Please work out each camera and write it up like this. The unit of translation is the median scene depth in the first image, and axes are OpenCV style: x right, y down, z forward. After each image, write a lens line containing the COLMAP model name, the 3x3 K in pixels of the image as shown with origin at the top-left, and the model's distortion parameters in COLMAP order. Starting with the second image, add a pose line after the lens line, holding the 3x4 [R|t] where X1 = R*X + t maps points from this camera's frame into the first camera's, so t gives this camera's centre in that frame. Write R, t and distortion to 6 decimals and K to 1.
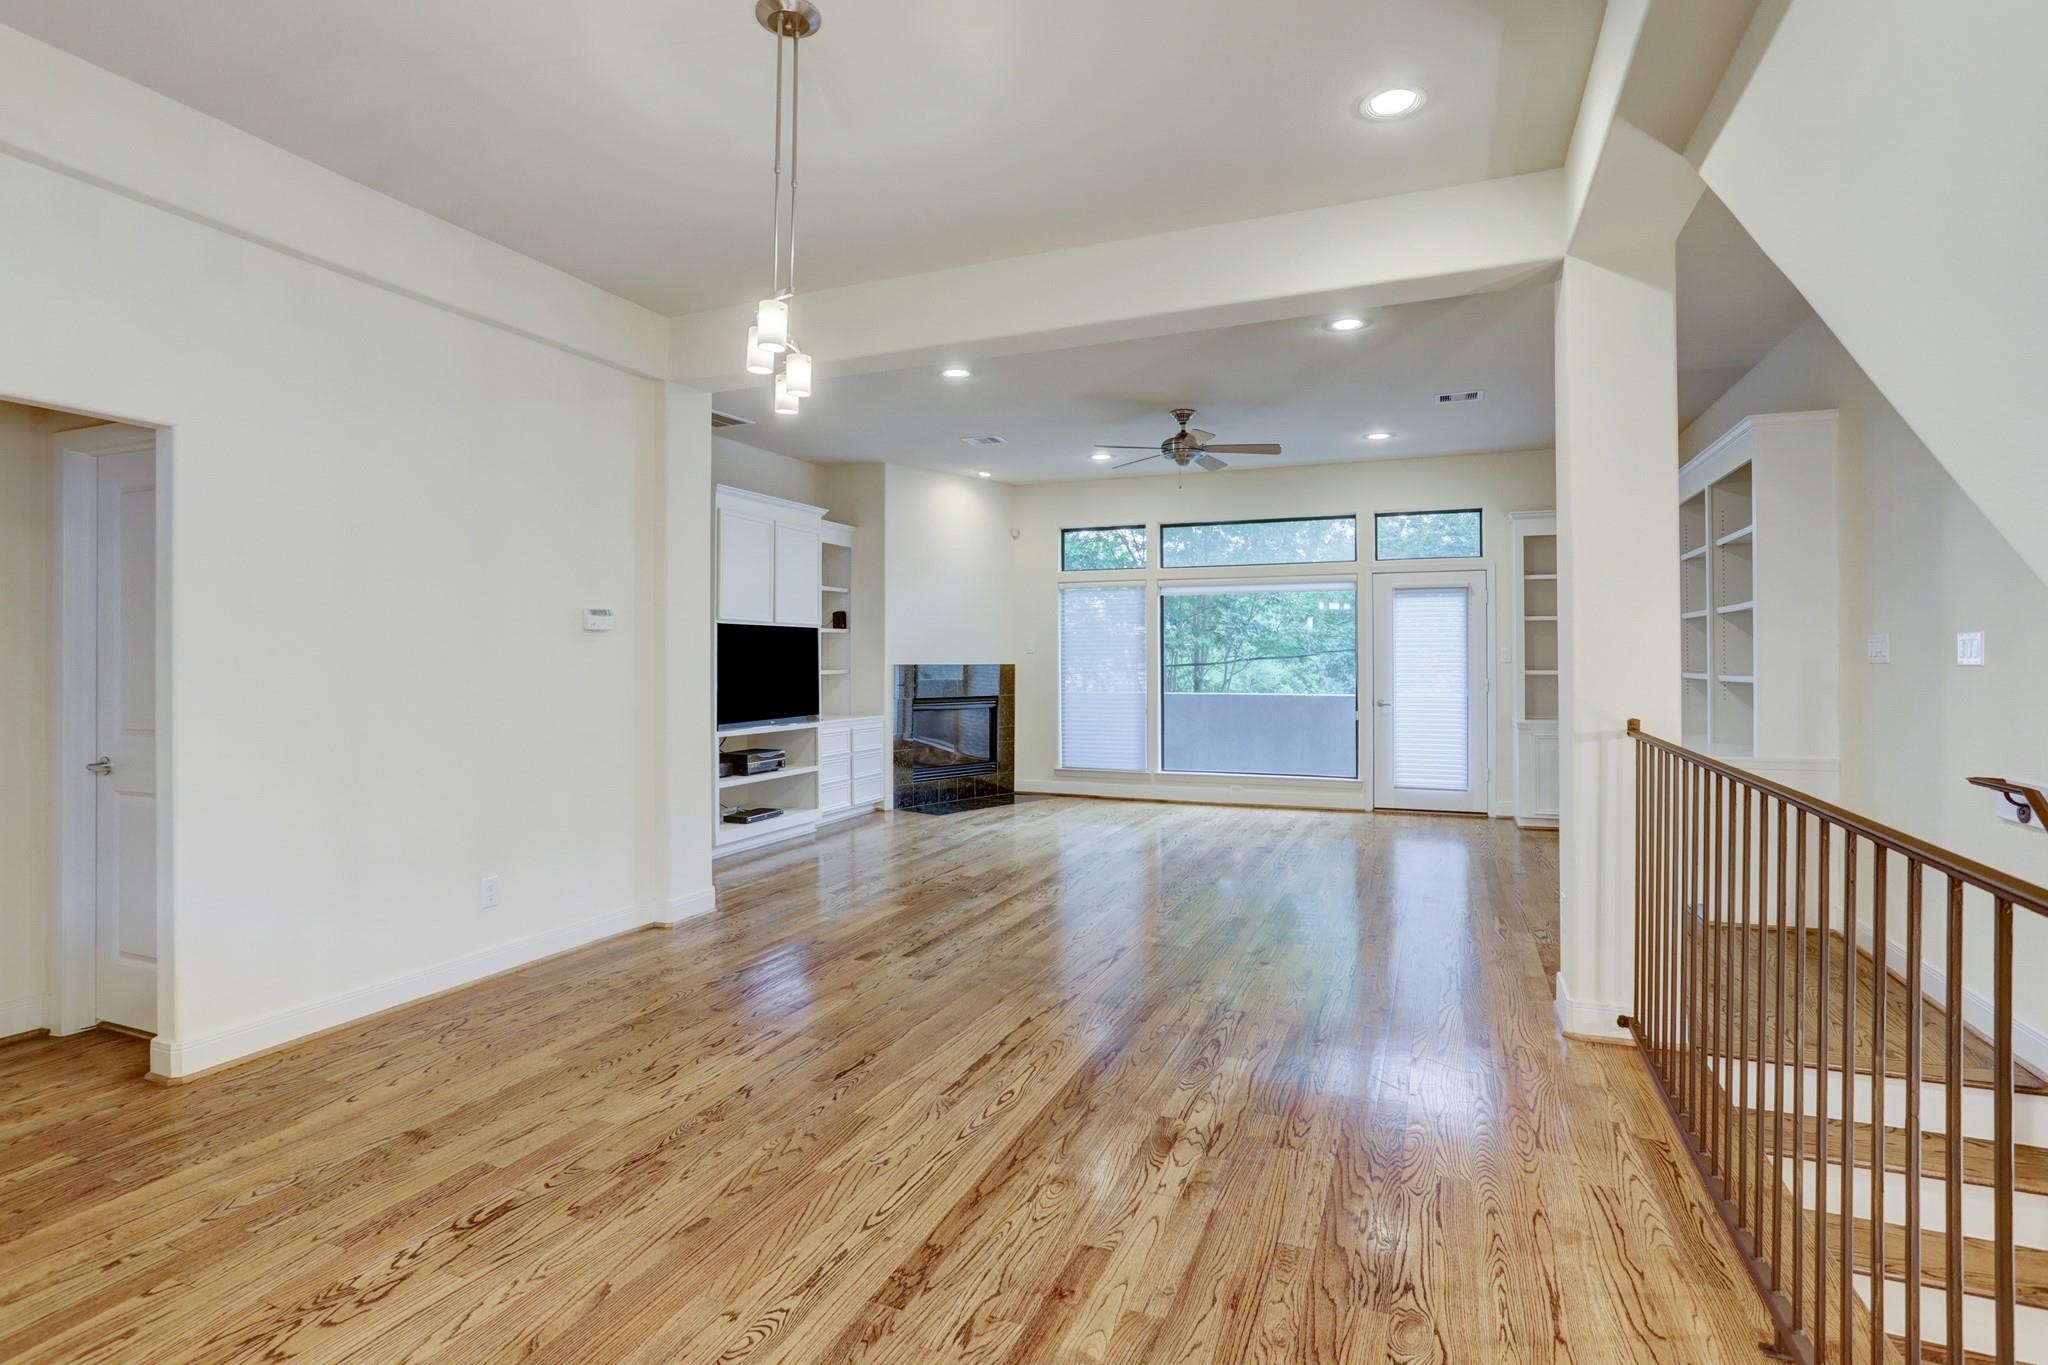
lens RADIAL K [[1004.0, 0, 1037.3], [0, 1004.0, 647.9], [0, 0, 1]] dist [-0.055183, 0.037972]
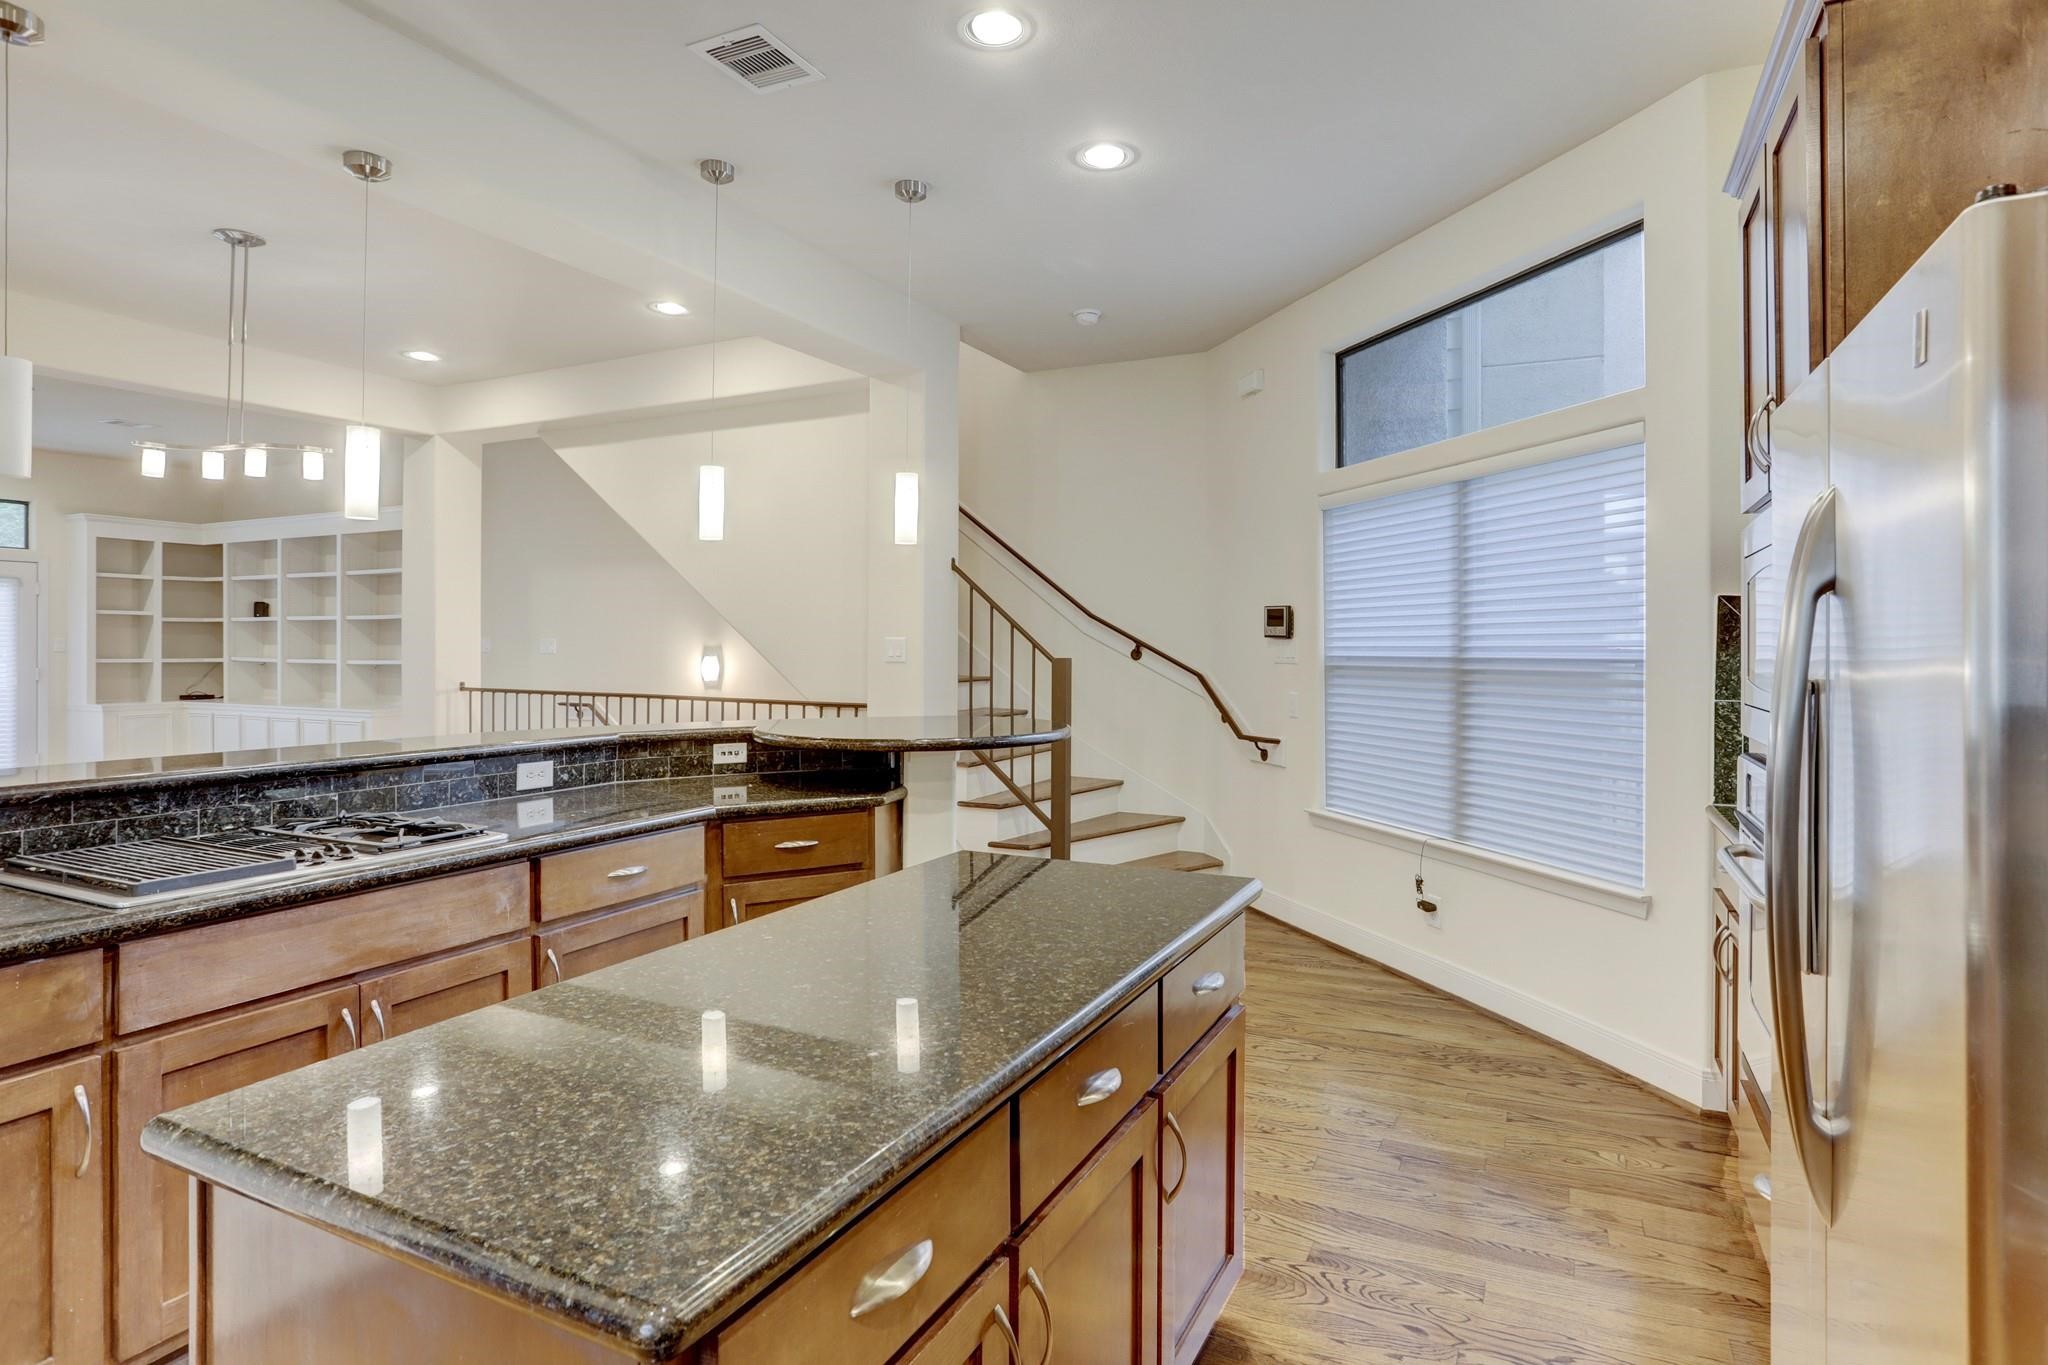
lens RADIAL K [[1046.7, 0, 1027.7], [0, 1046.7, 630.6], [0, 0, 1]] dist [-0.002390, 0.012400]
pose [[0.095521, 0.016135, 0.995297, -0.542973], [-0.011038, 0.999824, -0.015149, -0.002546], [-0.995366, -0.009539, 0.095682, -0.129767]]
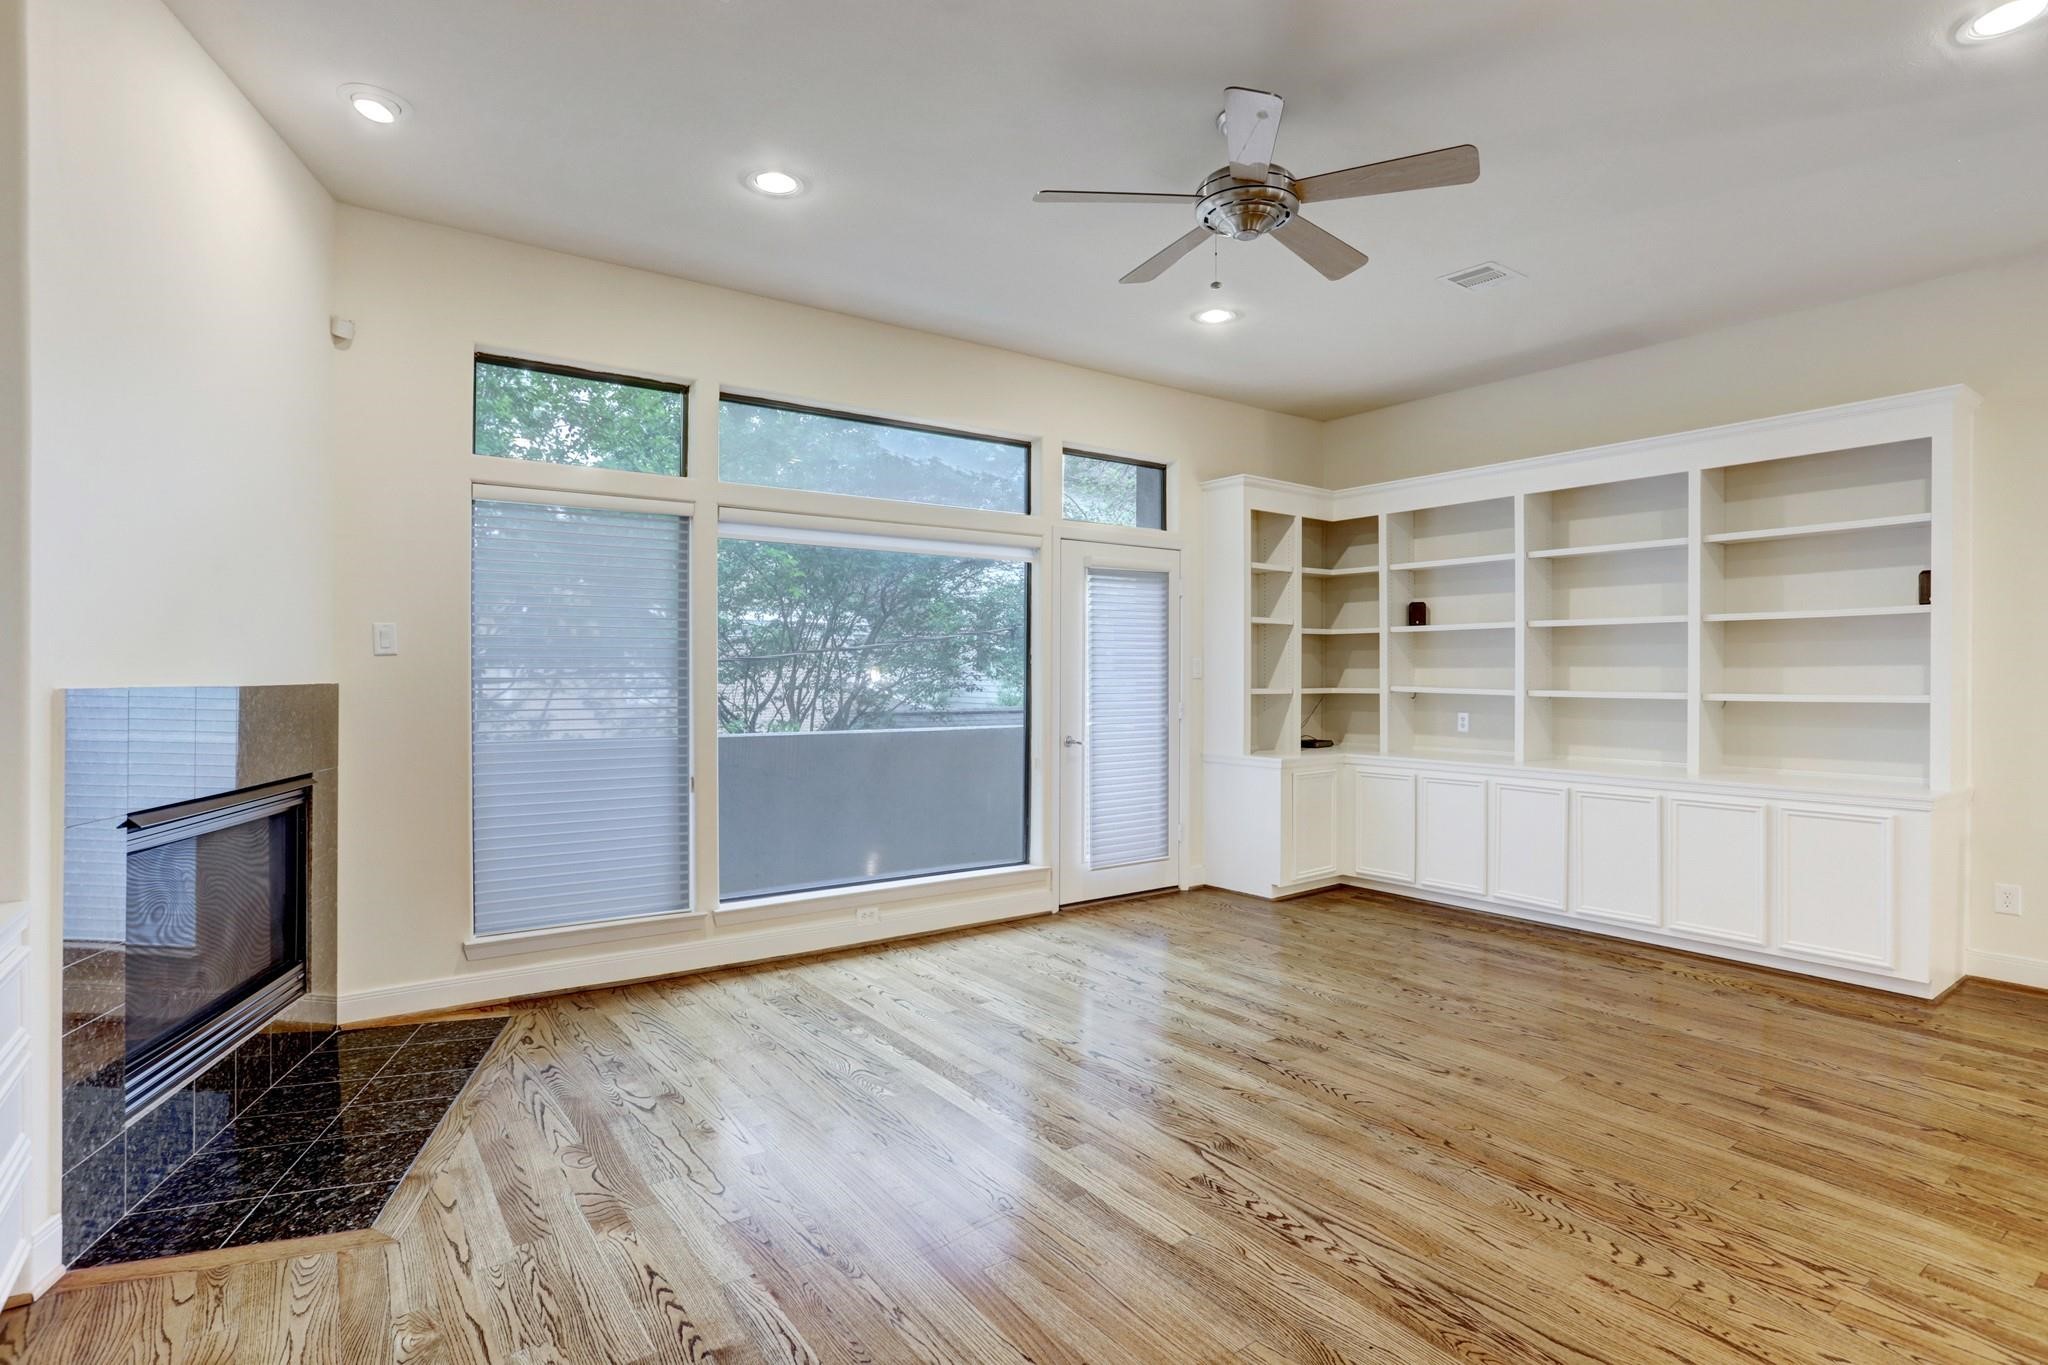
lens RADIAL K [[1005.2, 0, 1024.0], [0, 1005.2, 682.5], [0, 0, 1]] dist [-0.056845, 0.024292]
pose [[0.540746, -0.004911, 0.841171, -0.224178], [-0.007671, 0.999913, 0.010769, 0.010351], [-0.841151, -0.012276, 0.540661, 0.702841]]
